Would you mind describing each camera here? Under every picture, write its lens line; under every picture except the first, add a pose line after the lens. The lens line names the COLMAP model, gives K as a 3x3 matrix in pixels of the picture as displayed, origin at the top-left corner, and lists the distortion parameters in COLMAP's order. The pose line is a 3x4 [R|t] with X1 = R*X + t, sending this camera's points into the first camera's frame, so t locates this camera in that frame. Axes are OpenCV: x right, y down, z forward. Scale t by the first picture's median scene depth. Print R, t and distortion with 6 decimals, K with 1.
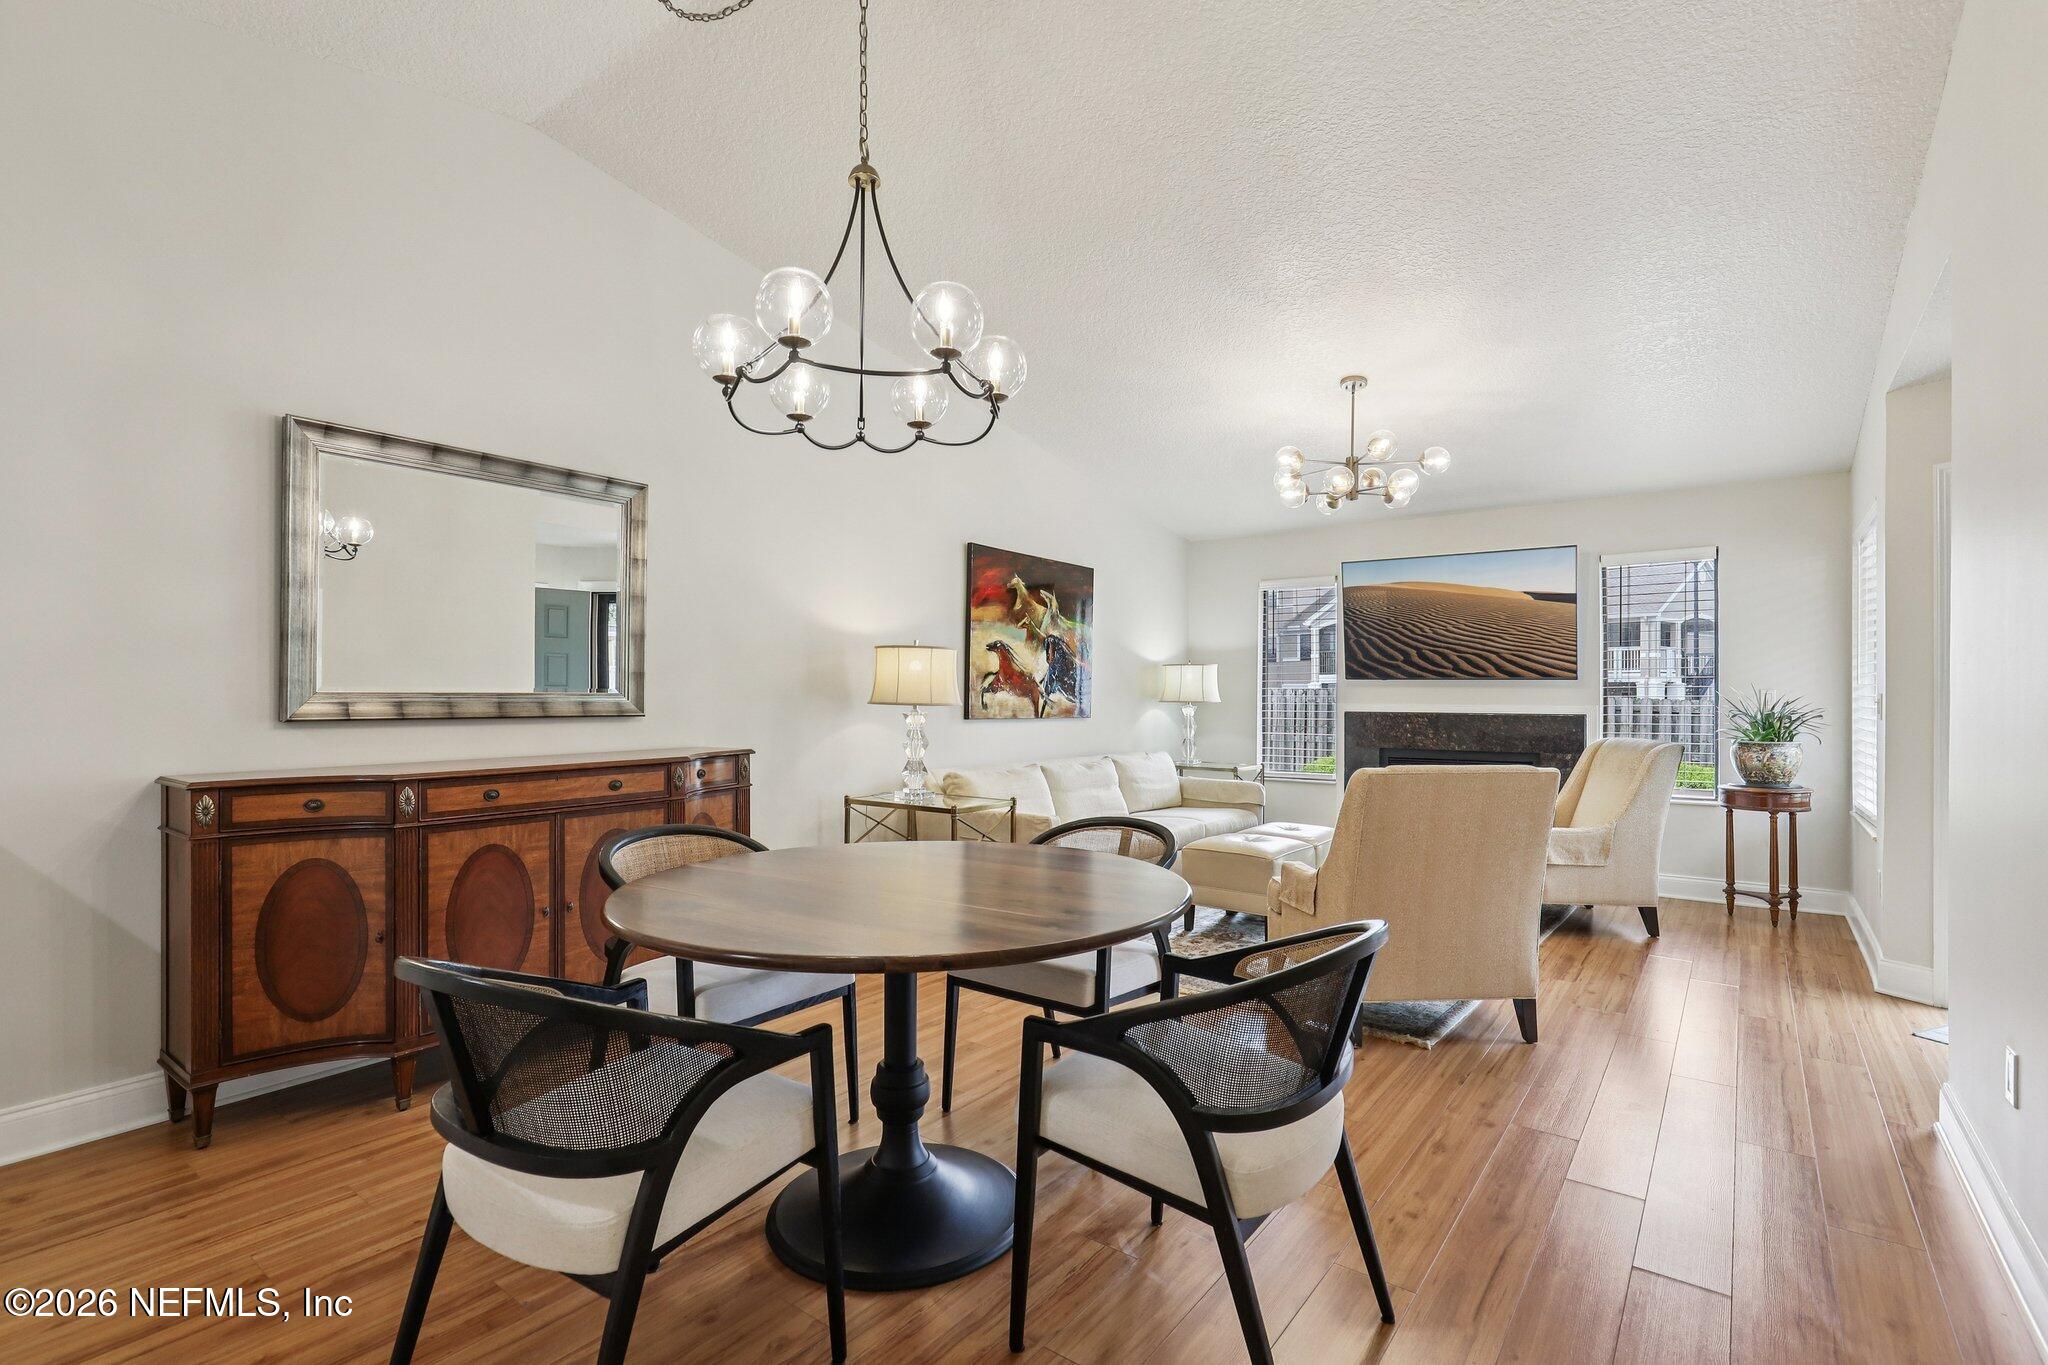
lens RADIAL K [[952.3, 0, 1032.4], [0, 952.3, 688.3], [0, 0, 1]] dist [0.000397, 0.000130]
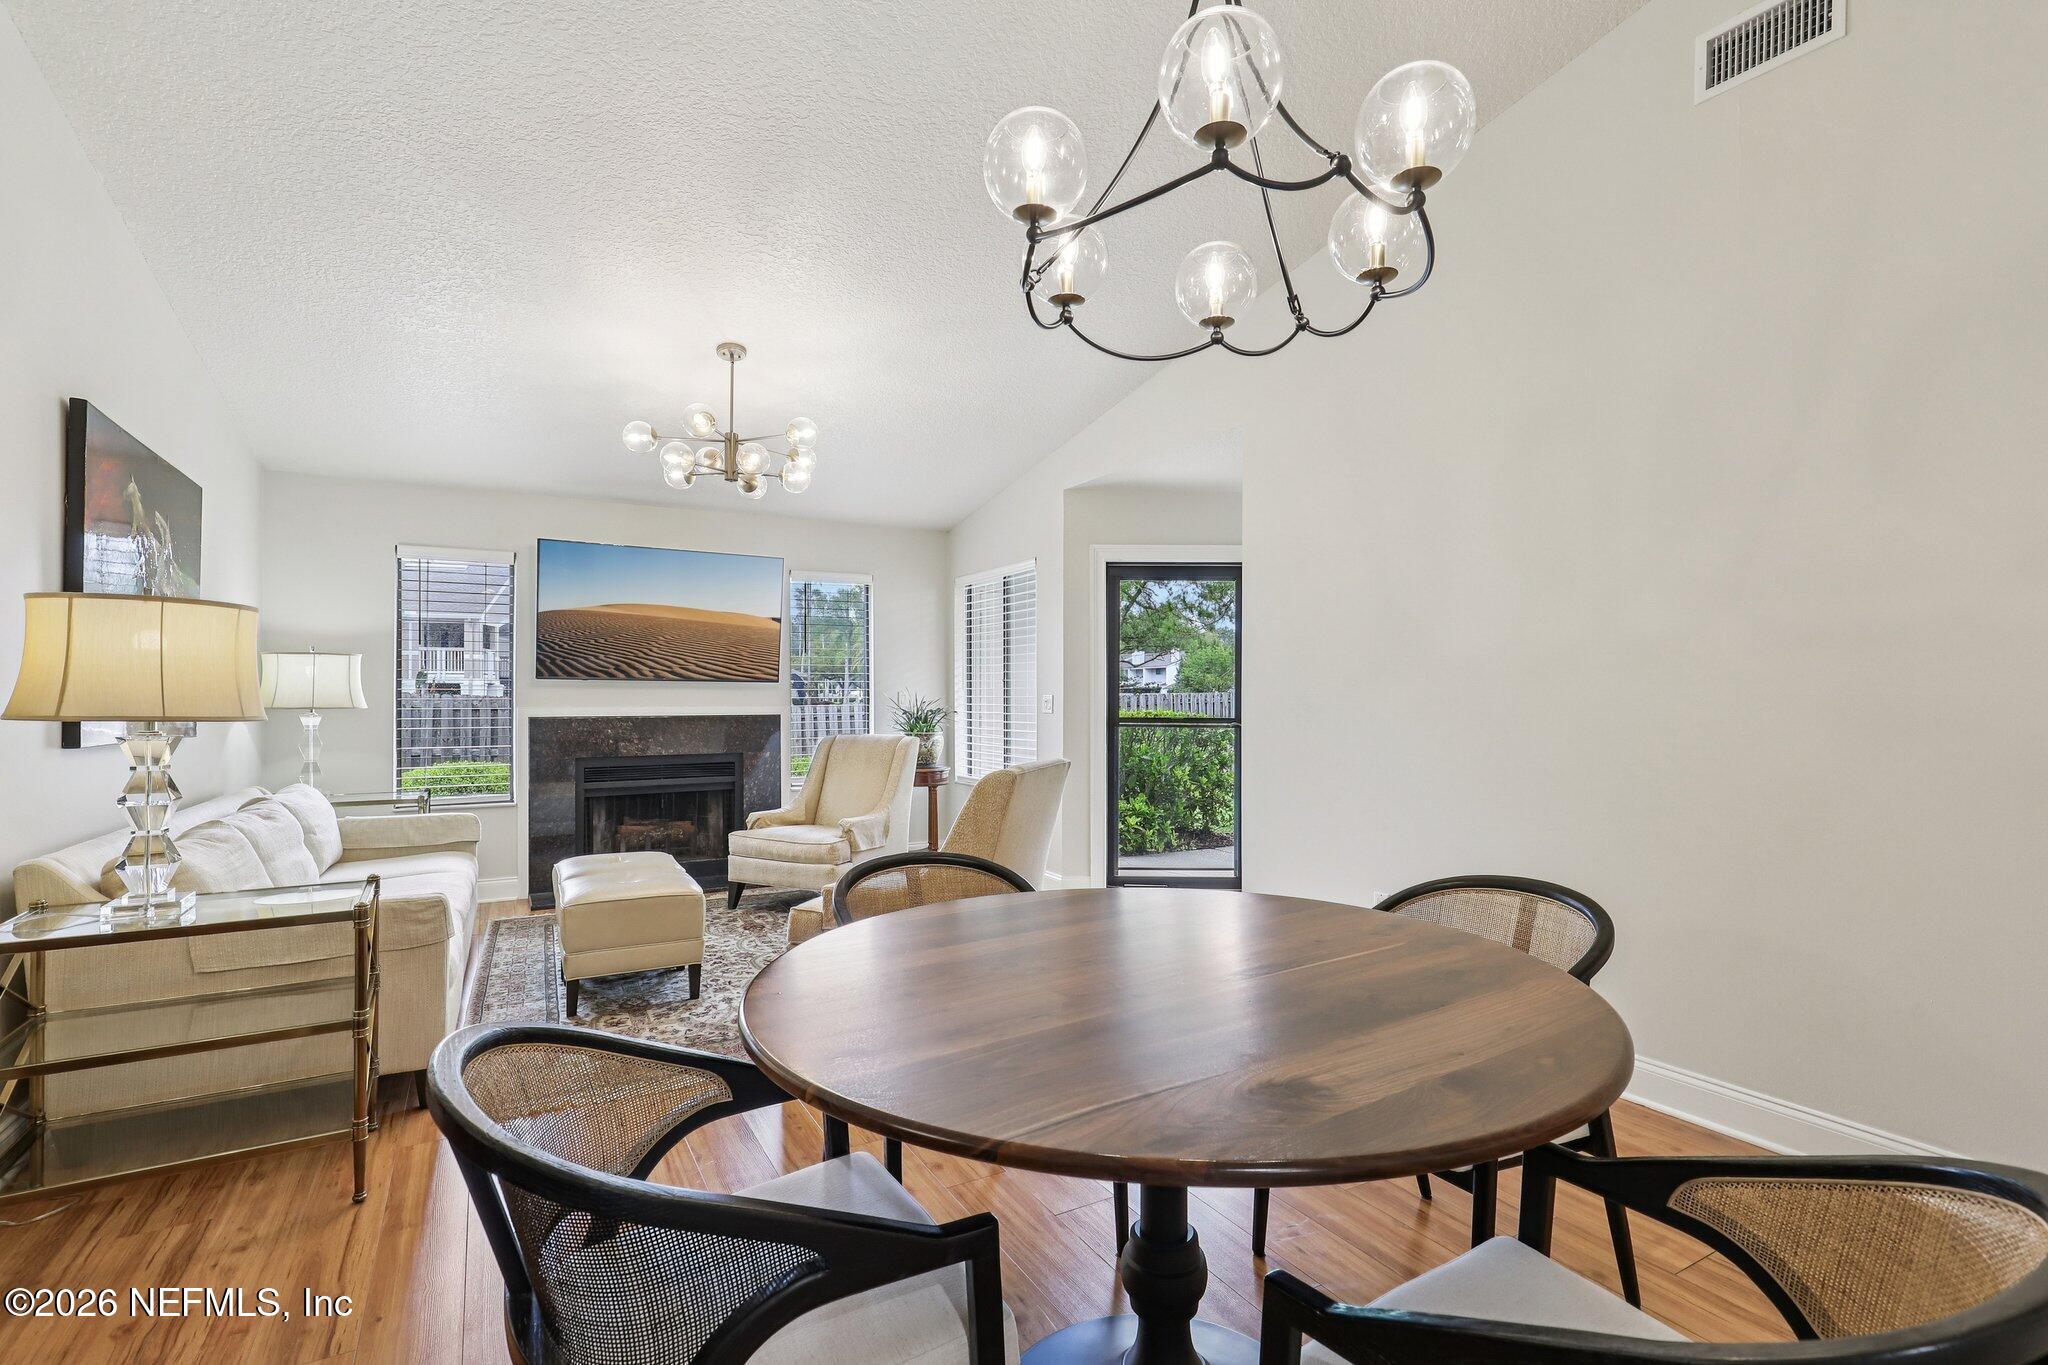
lens RADIAL K [[951.1, 0, 1041.6], [0, 951.1, 696.4], [0, 0, 1]] dist [-0.000739, 0.000018]
pose [[0.393639, -0.002864, 0.919261, -0.289769], [-0.004510, 0.999977, 0.005047, 0.000001], [-0.919254, -0.006132, 0.393617, 0.287513]]
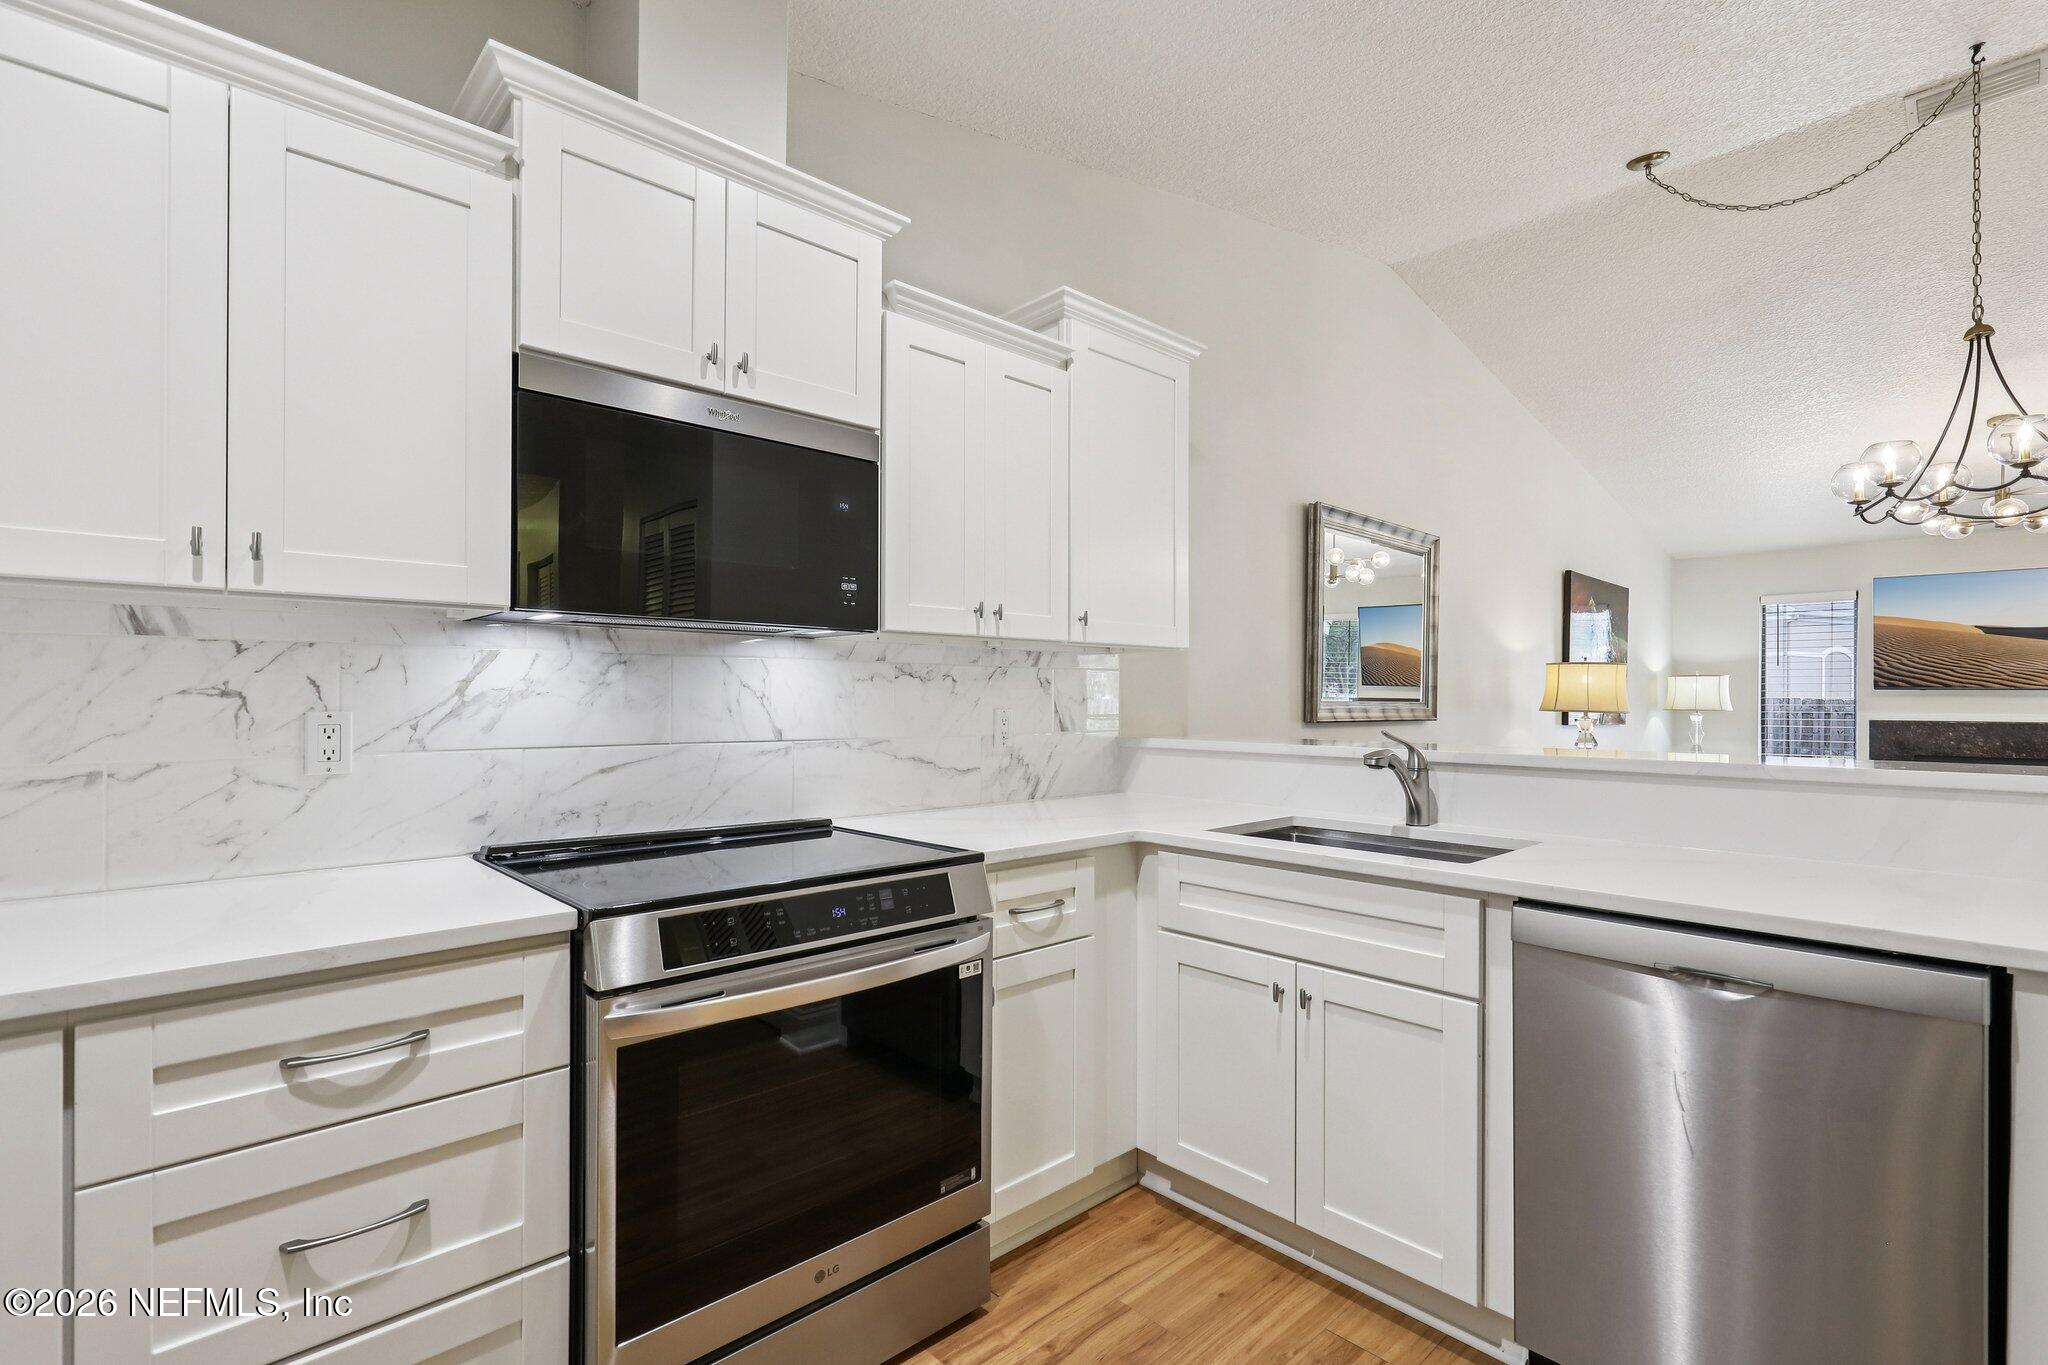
lens RADIAL K [[937.8, 0, 1040.1], [0, 937.8, 693.1], [0, 0, 1]] dist [0.001743, 0.000538]
pose [[0.985156, 0.003156, -0.171632, -0.436853], [-0.003015, 0.999995, 0.001082, -0.004213], [0.171634, -0.000548, 0.985161, -0.194507]]
